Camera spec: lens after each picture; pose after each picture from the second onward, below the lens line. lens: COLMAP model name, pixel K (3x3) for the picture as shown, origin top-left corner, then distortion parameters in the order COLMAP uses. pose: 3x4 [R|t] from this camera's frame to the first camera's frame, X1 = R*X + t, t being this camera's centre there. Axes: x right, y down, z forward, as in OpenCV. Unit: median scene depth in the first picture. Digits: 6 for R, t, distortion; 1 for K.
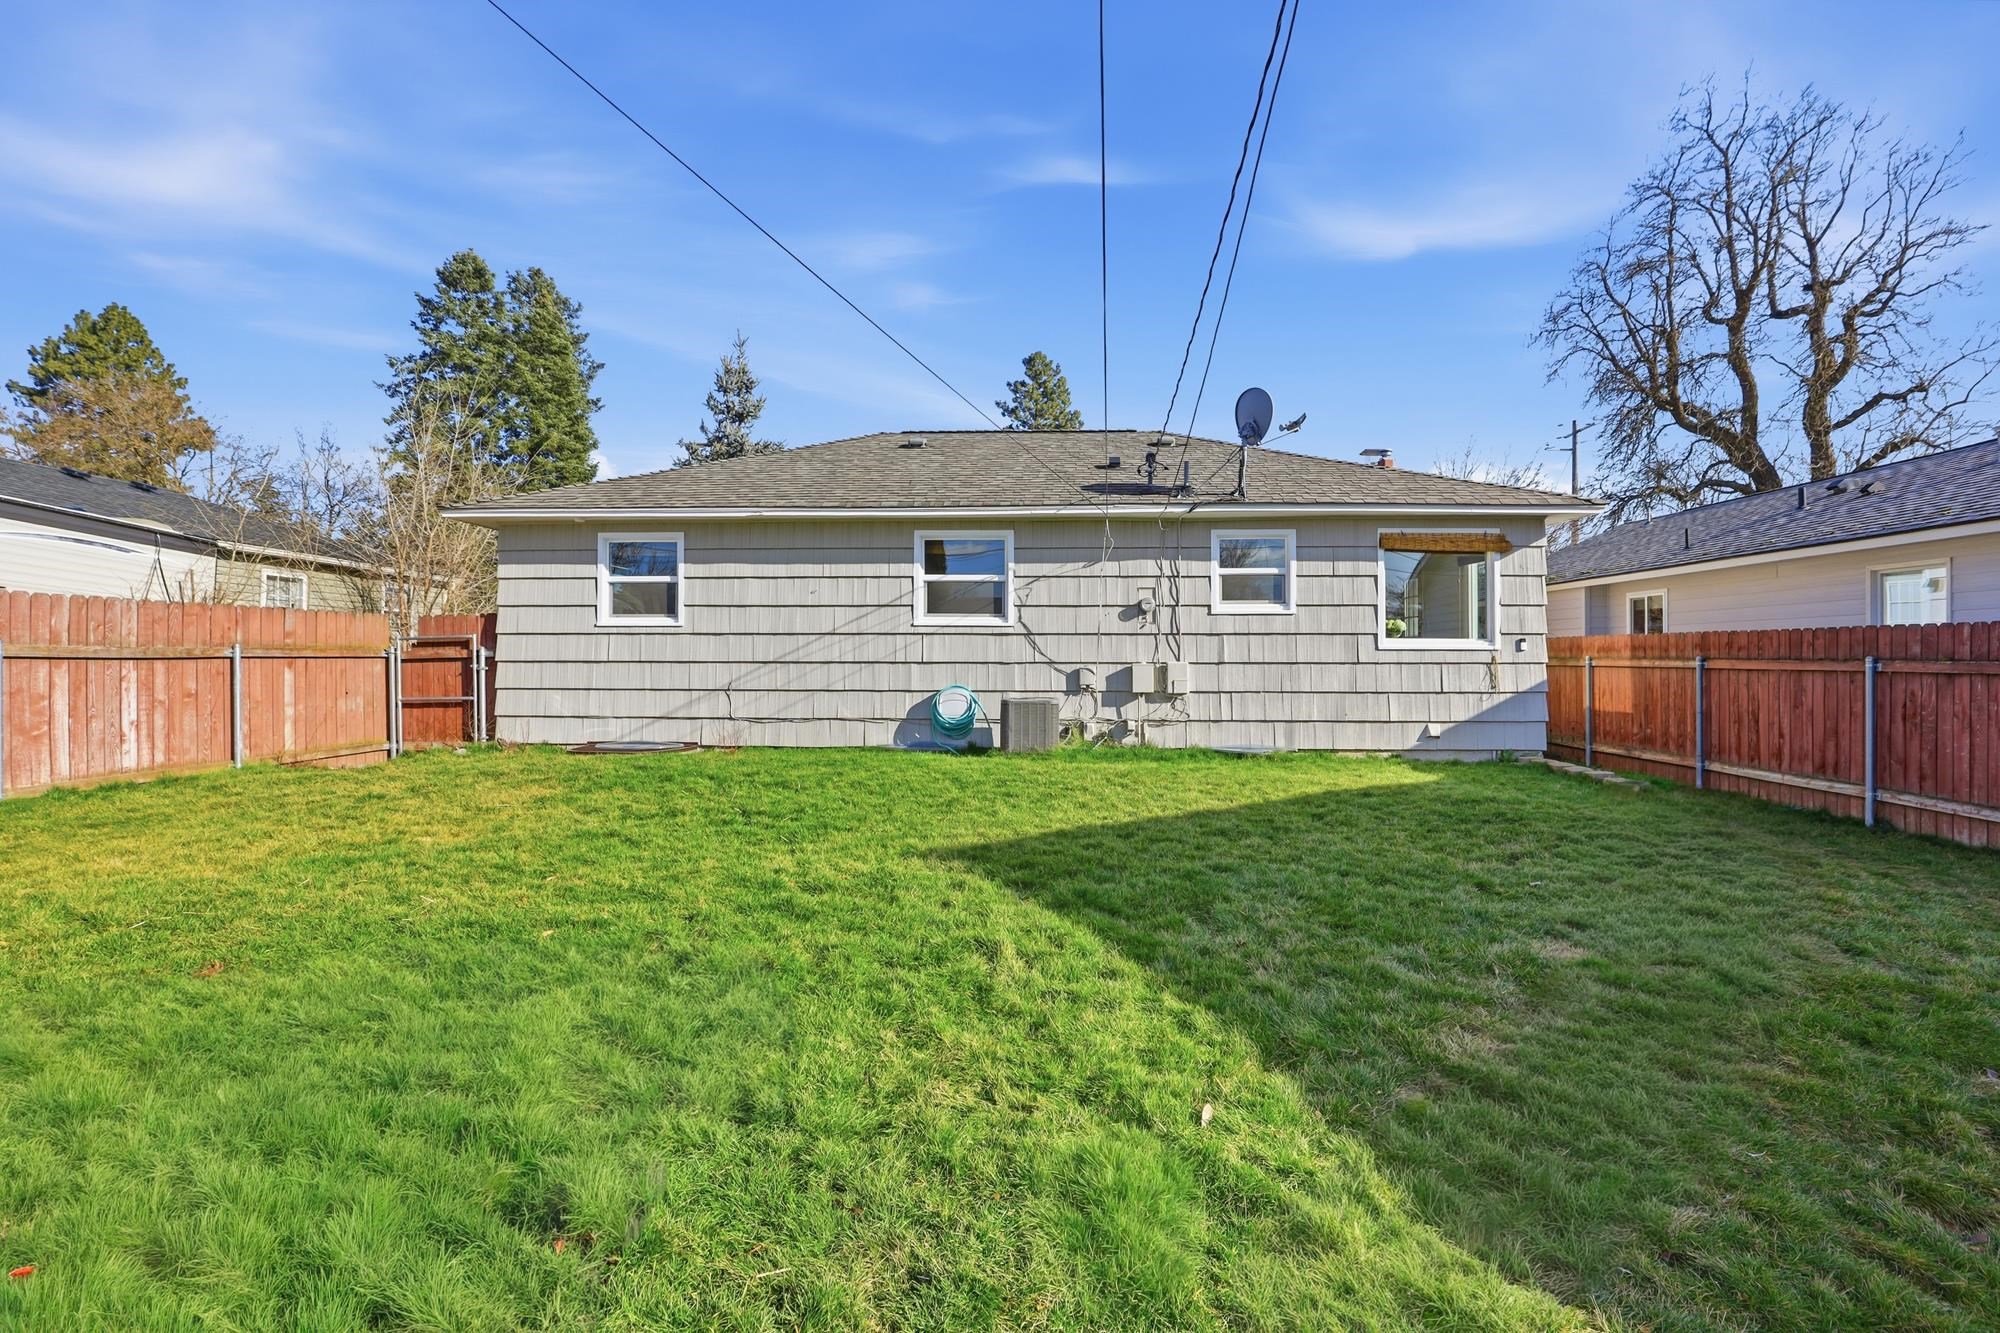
lens RADIAL K [[924.7, 0, 1002.4], [0, 924.7, 641.1], [0, 0, 1]] dist [-0.037783, 0.008188]
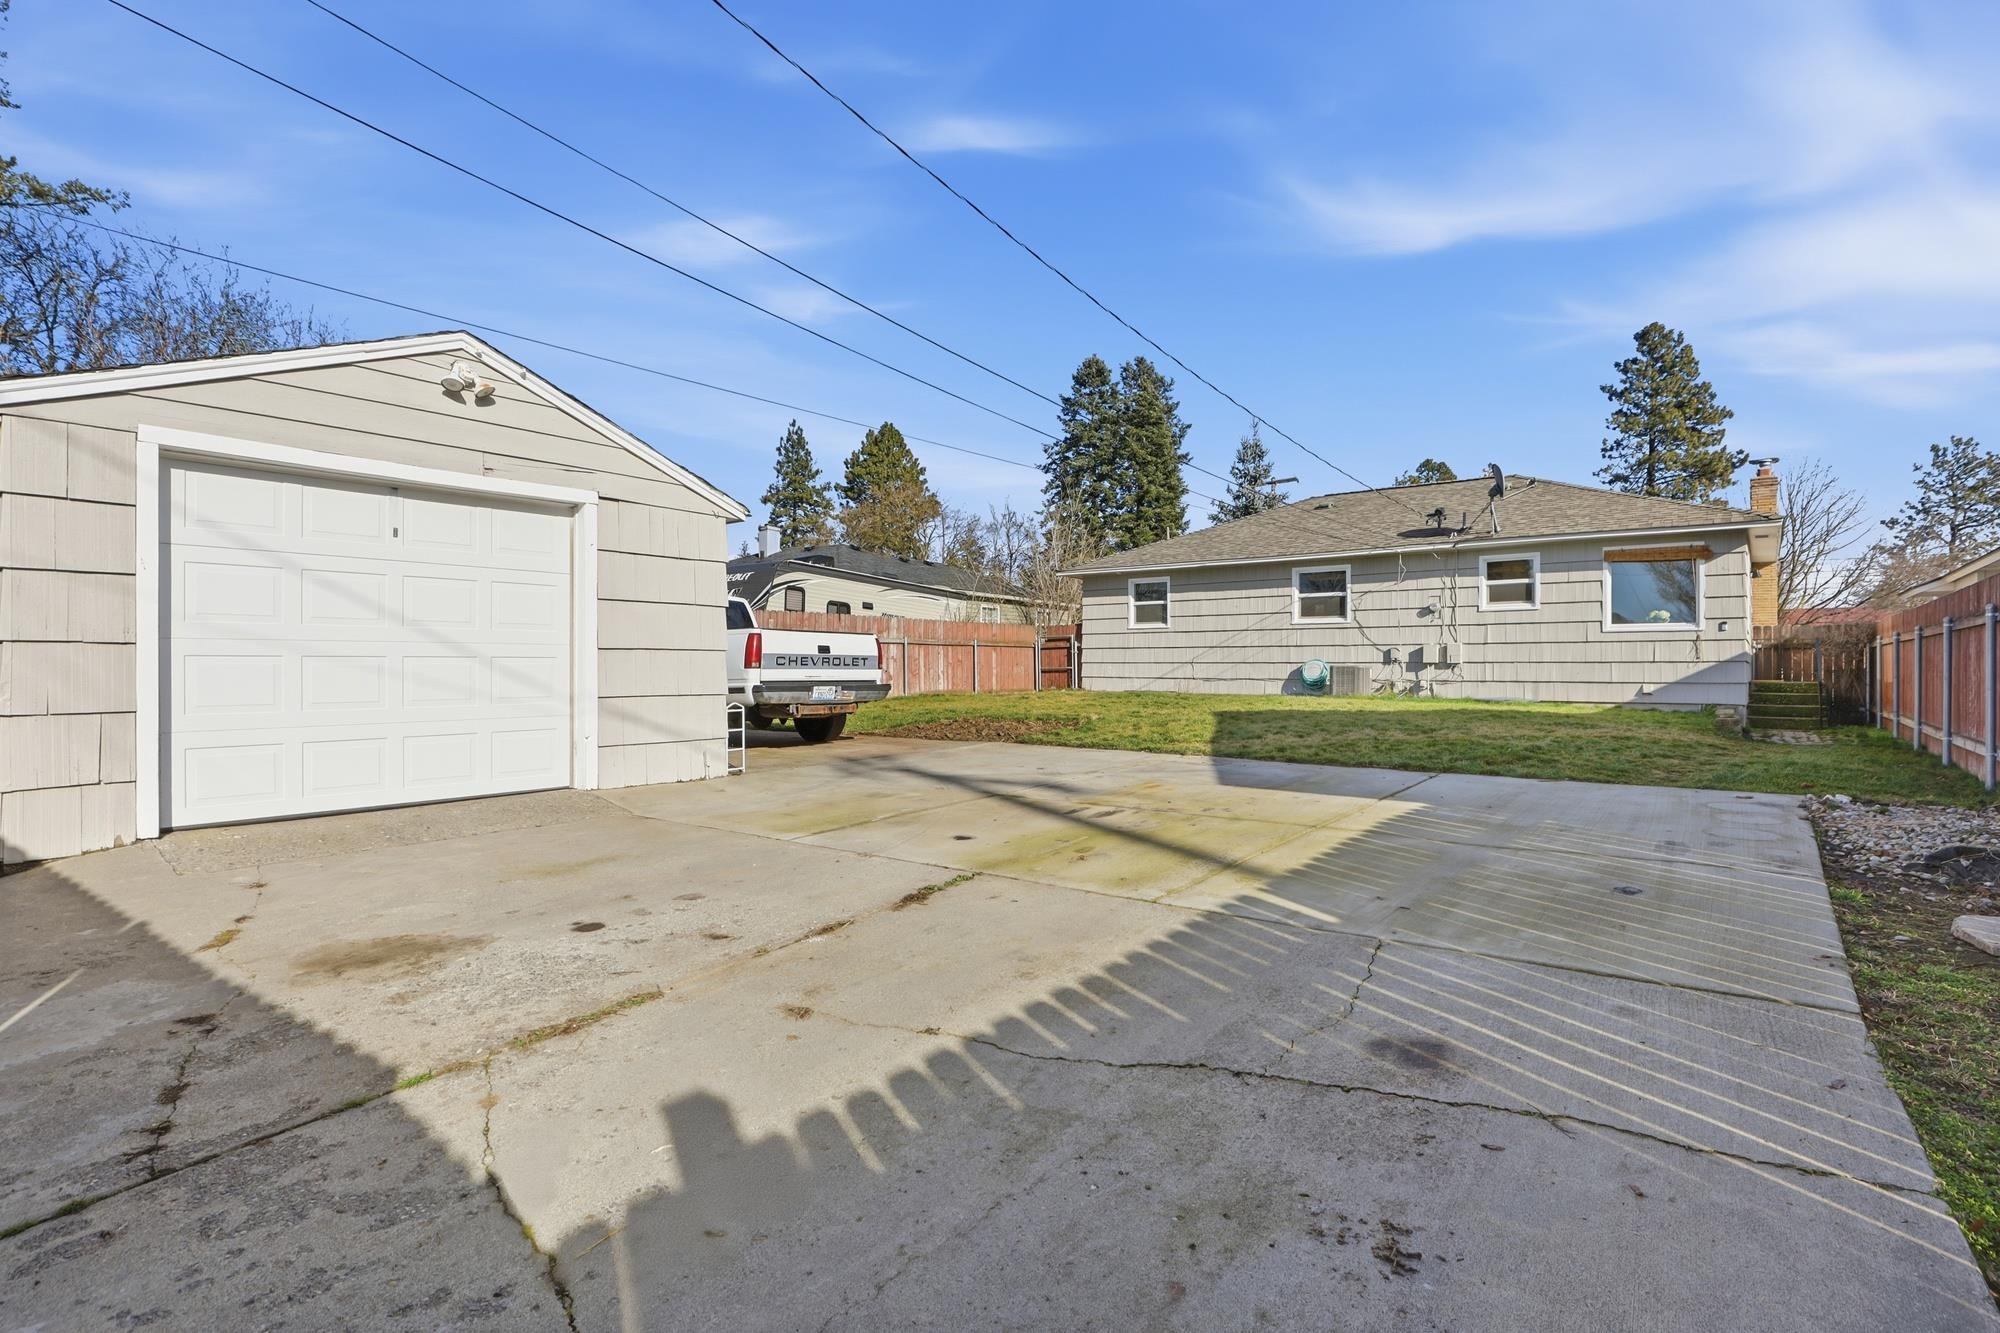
lens RADIAL K [[916.4, 0, 1000.0], [0, 916.4, 666.5], [0, 0, 1]] dist [0.000336, 0.000054]
pose [[0.795798, 0.002281, -0.605558, 0.481344], [0.006176, 0.999910, 0.011882, 0.036544], [0.605531, -0.013196, 0.795712, -0.644326]]
